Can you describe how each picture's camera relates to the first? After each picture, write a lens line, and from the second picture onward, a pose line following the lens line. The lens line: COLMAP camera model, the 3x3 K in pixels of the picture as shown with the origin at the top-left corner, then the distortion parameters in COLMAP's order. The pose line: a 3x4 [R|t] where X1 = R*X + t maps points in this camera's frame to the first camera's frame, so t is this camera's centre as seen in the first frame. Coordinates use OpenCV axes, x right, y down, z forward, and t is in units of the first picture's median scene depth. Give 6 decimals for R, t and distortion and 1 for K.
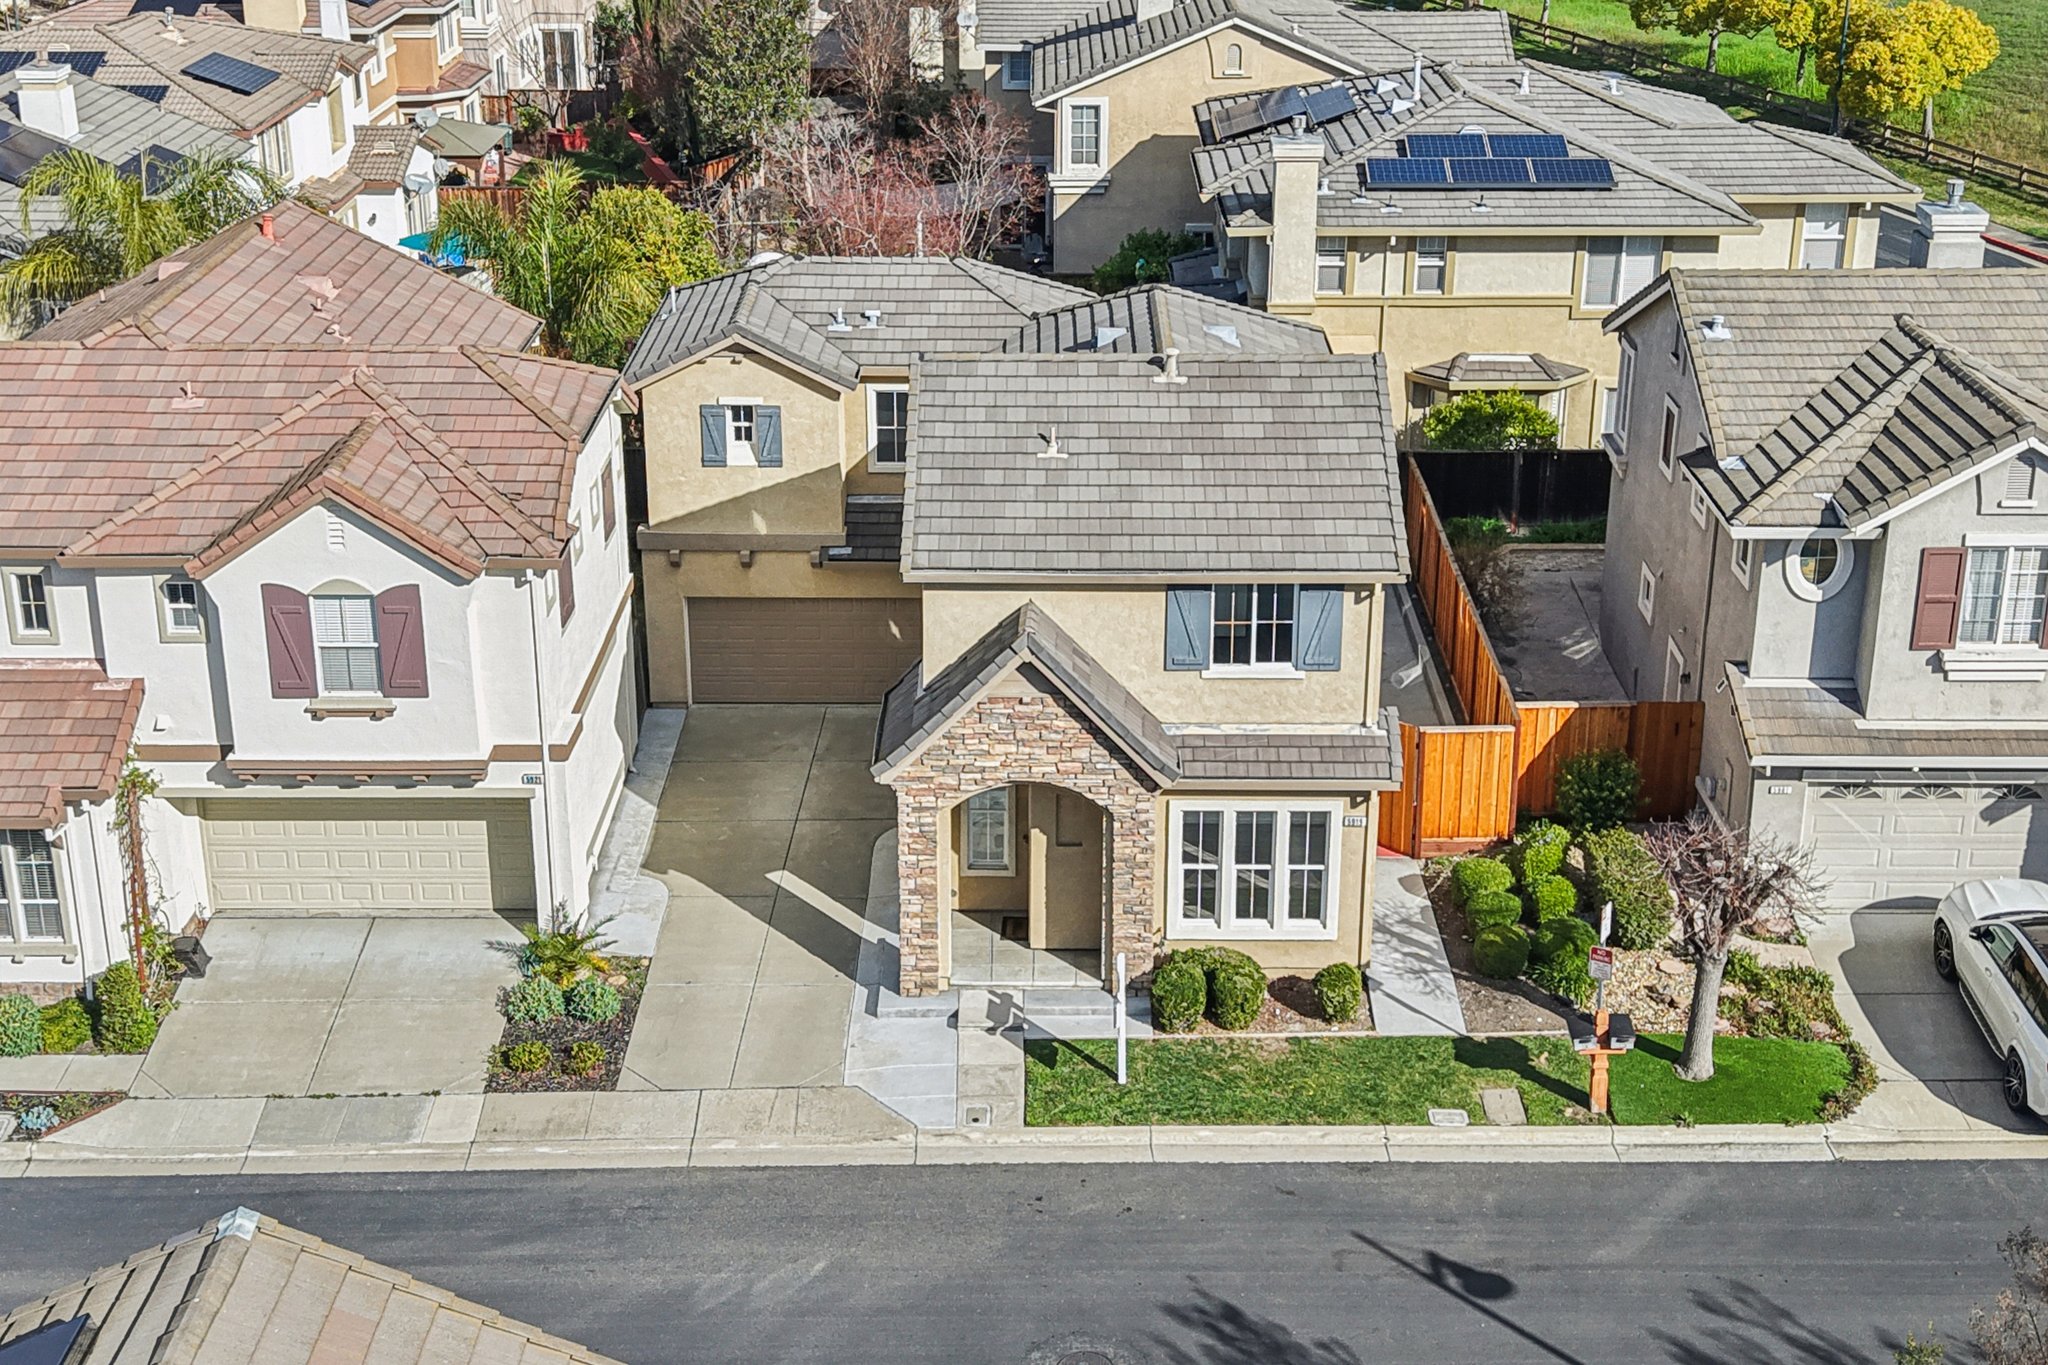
lens RADIAL K [[2722.6, 0, 1024.0], [0, 2722.6, 682.5], [0, 0, 1]] dist [0.204176, -0.773153]
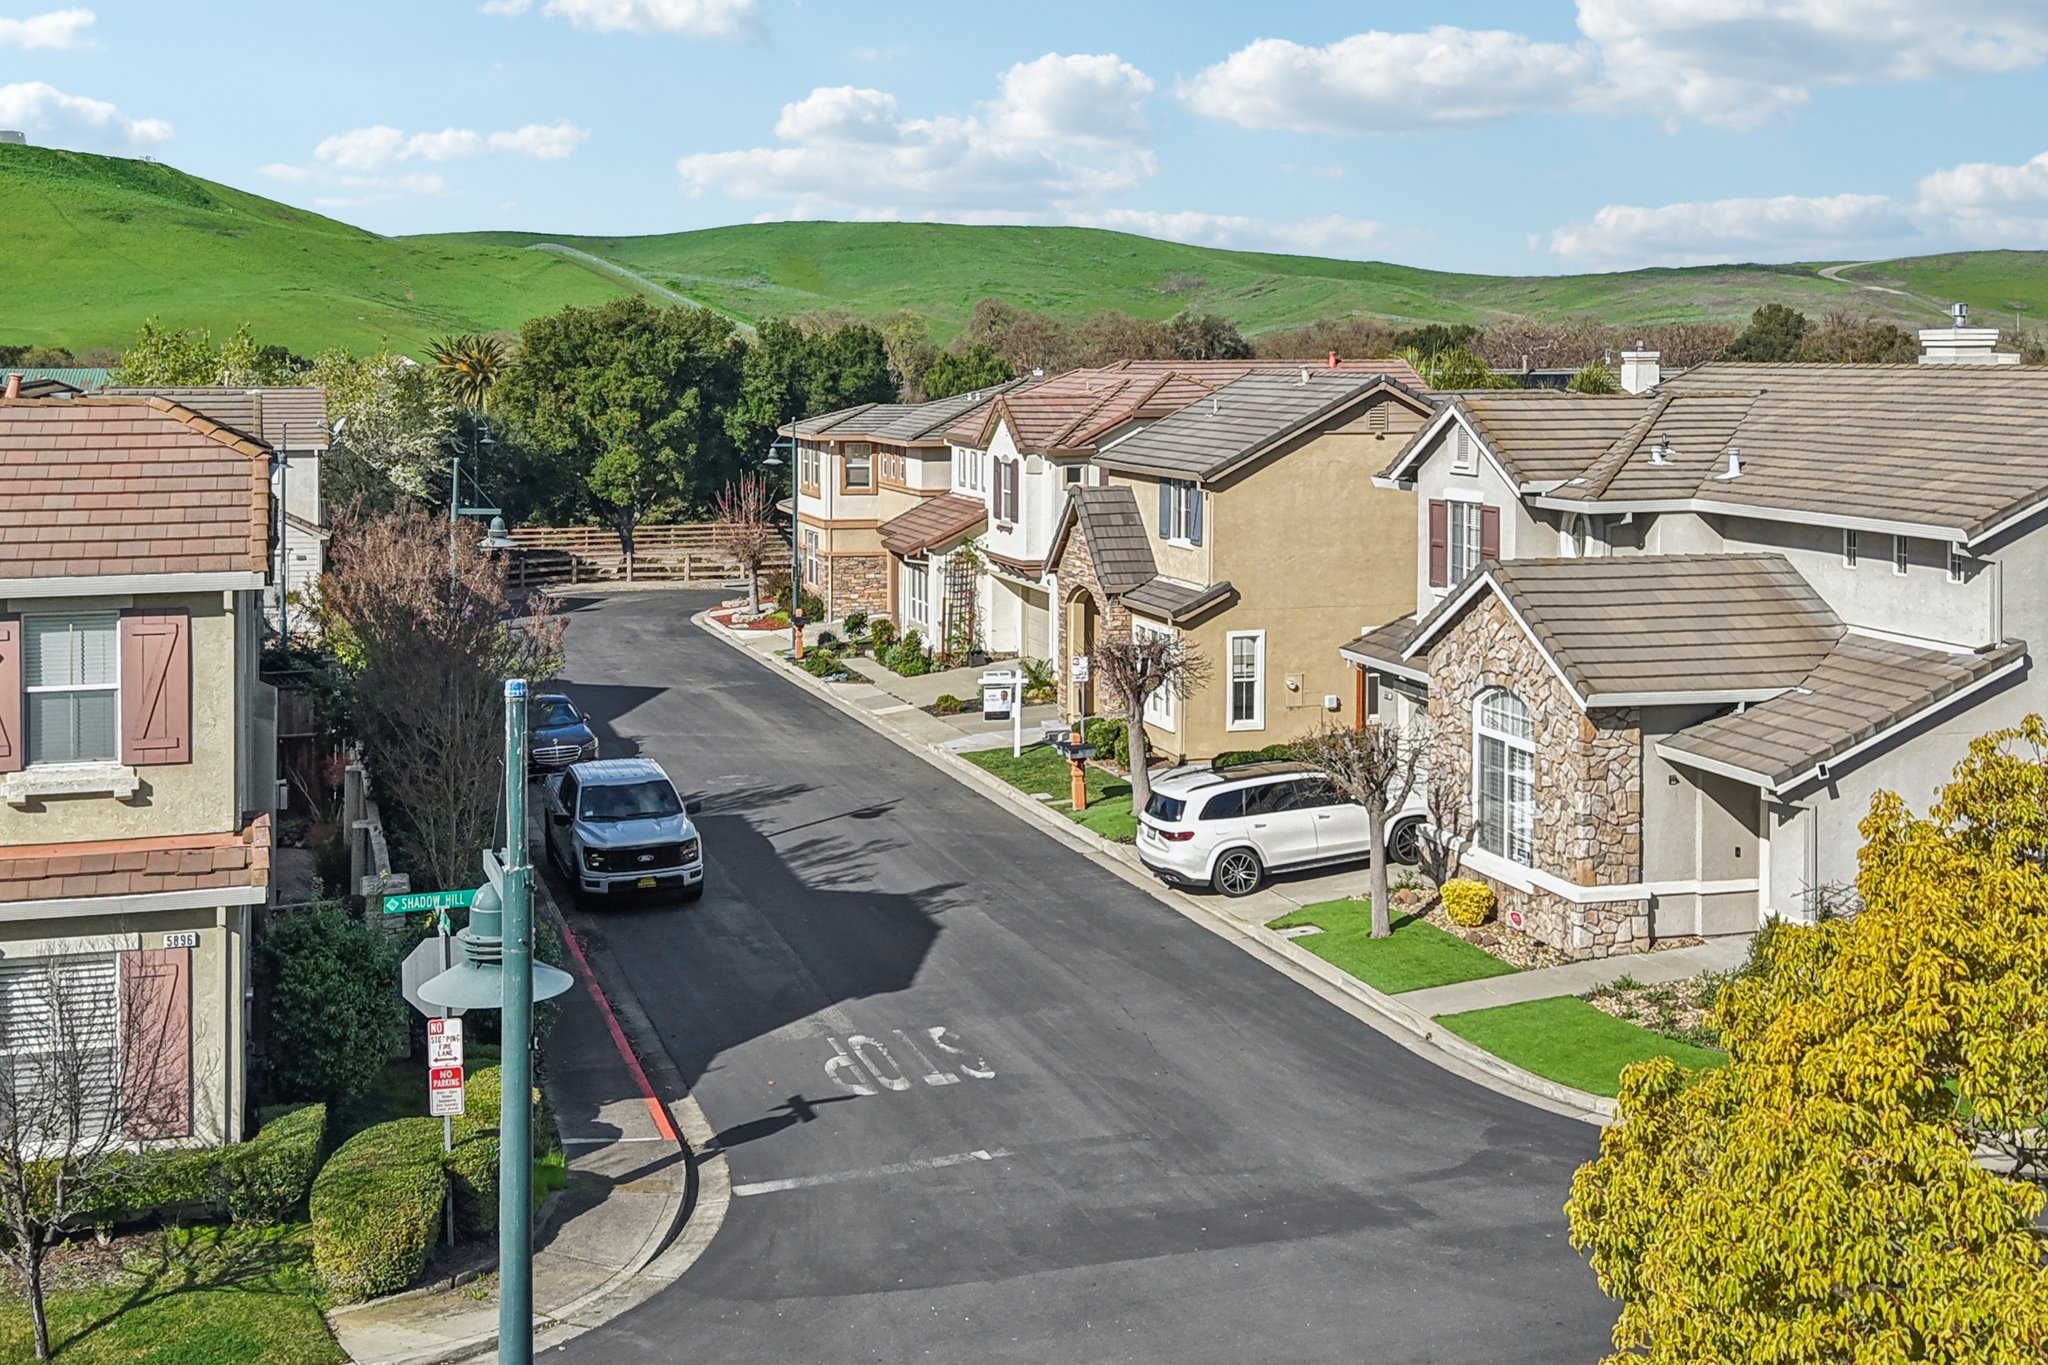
lens RADIAL K [[2722.6, 0, 1024.0], [0, 2722.6, 682.5], [0, 0, 1]] dist [0.204176, -0.773153]
pose [[0.292105, 0.116786, -0.949229, 1.569163], [-0.354586, 0.935005, 0.005920, 0.095043], [0.888225, 0.334854, 0.314530, 0.453536]]
